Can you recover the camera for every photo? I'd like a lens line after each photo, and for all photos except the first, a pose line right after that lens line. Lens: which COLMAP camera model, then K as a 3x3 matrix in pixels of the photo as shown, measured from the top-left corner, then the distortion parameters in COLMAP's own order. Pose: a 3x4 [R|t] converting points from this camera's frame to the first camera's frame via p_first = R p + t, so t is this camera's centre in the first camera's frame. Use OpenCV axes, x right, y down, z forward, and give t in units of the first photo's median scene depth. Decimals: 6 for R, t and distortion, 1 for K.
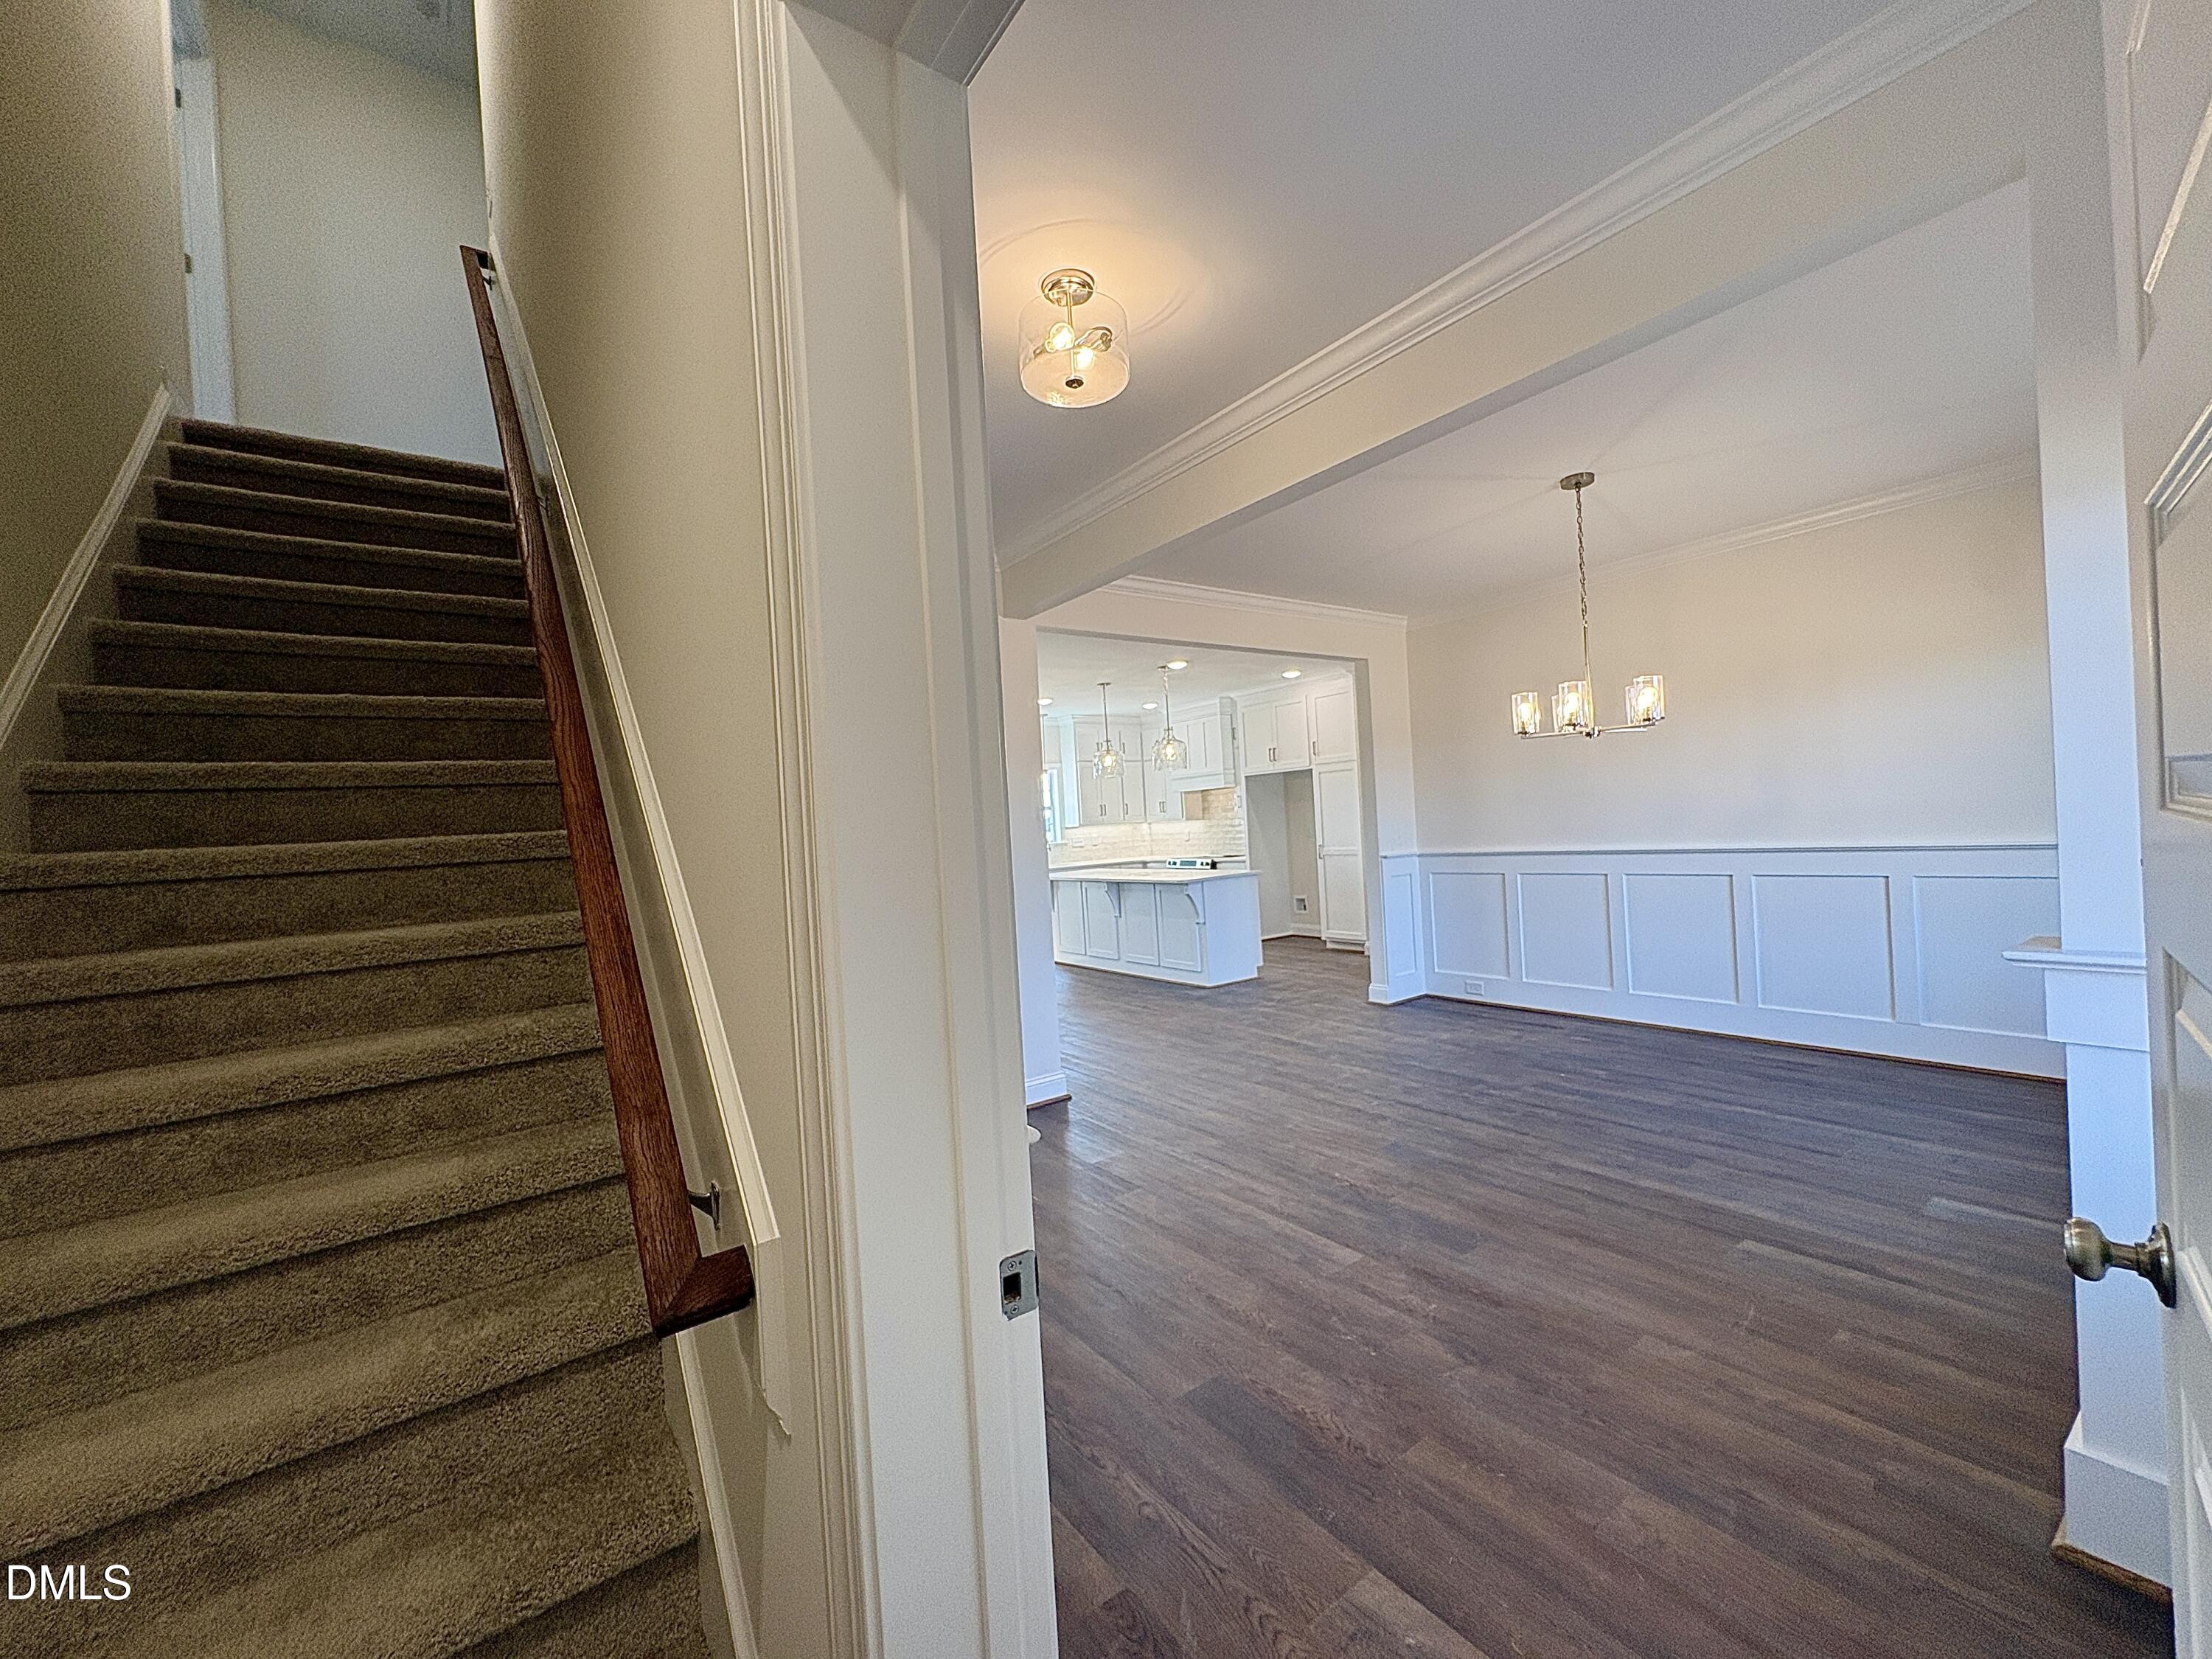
lens RADIAL K [[874.2, 0, 1102.8], [0, 874.2, 831.7], [0, 0, 1]] dist [-0.002609, -0.000126]
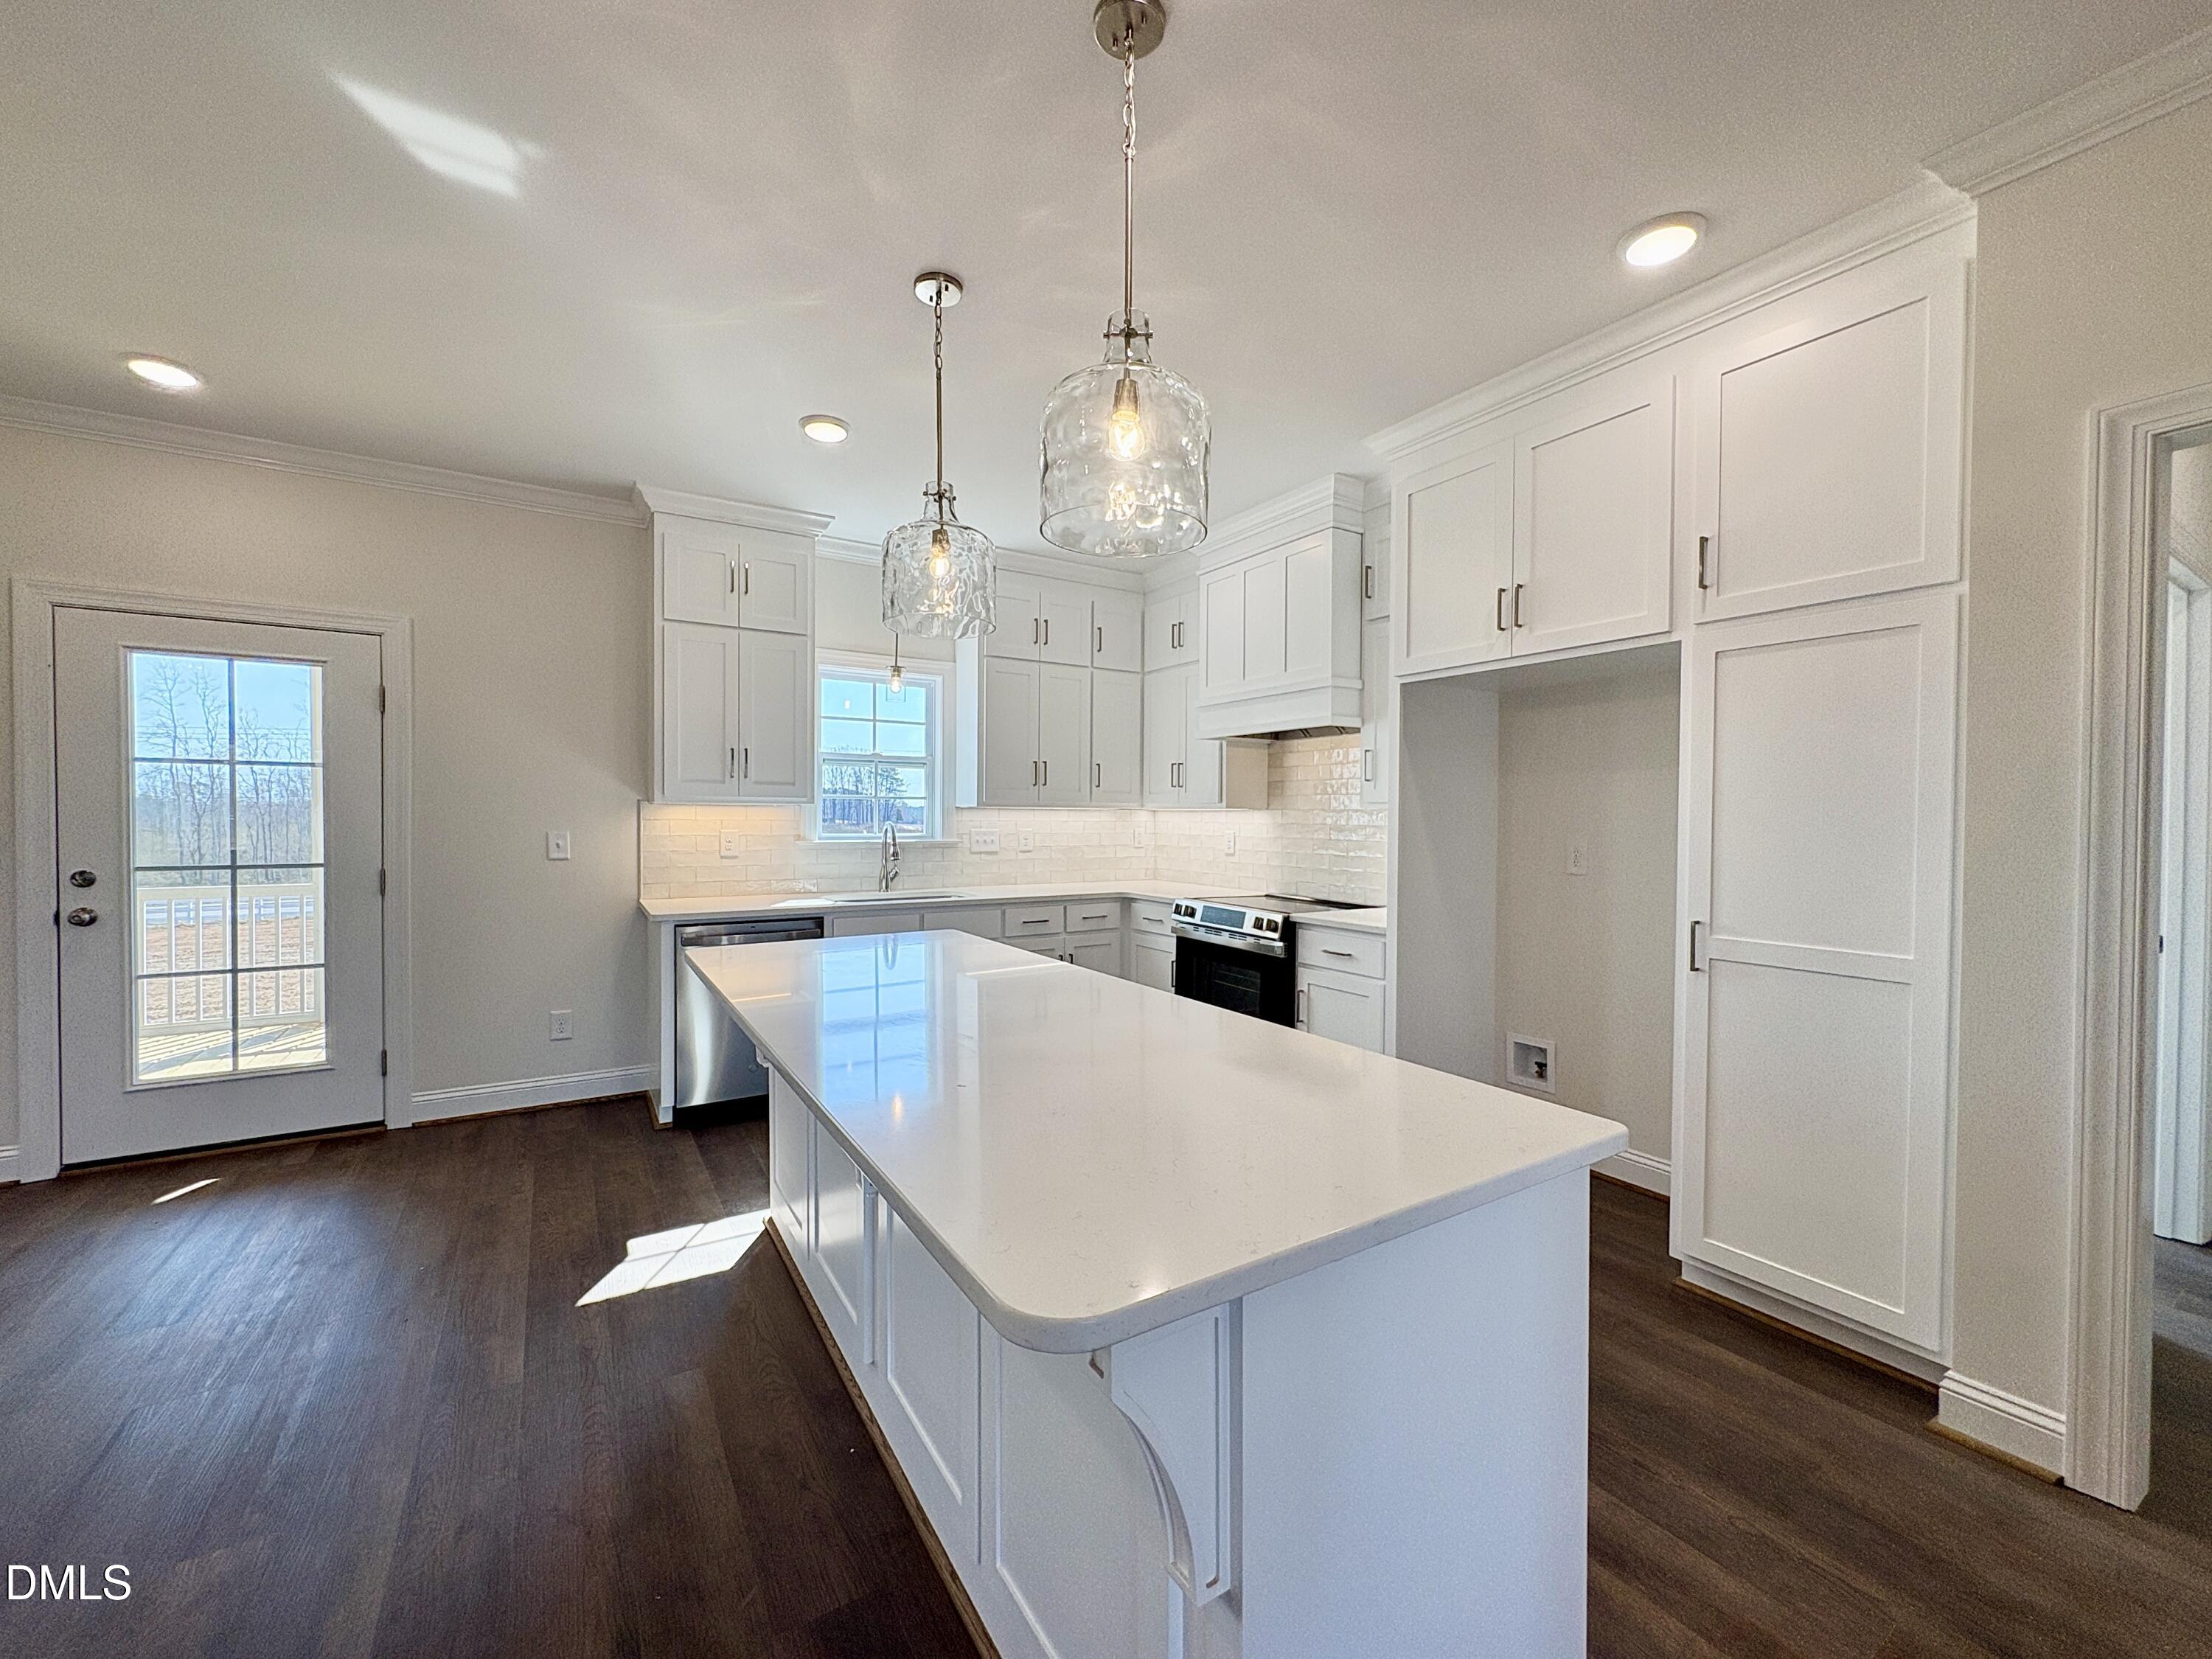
lens RADIAL K [[874.2, 0, 1102.8], [0, 874.2, 831.7], [0, 0, 1]] dist [-0.002609, -0.000126]
pose [[0.995495, 0.064670, -0.069330, 0.069239], [-0.063928, 0.997872, 0.012857, -0.003409], [0.070014, -0.008367, 0.997511, 0.607198]]
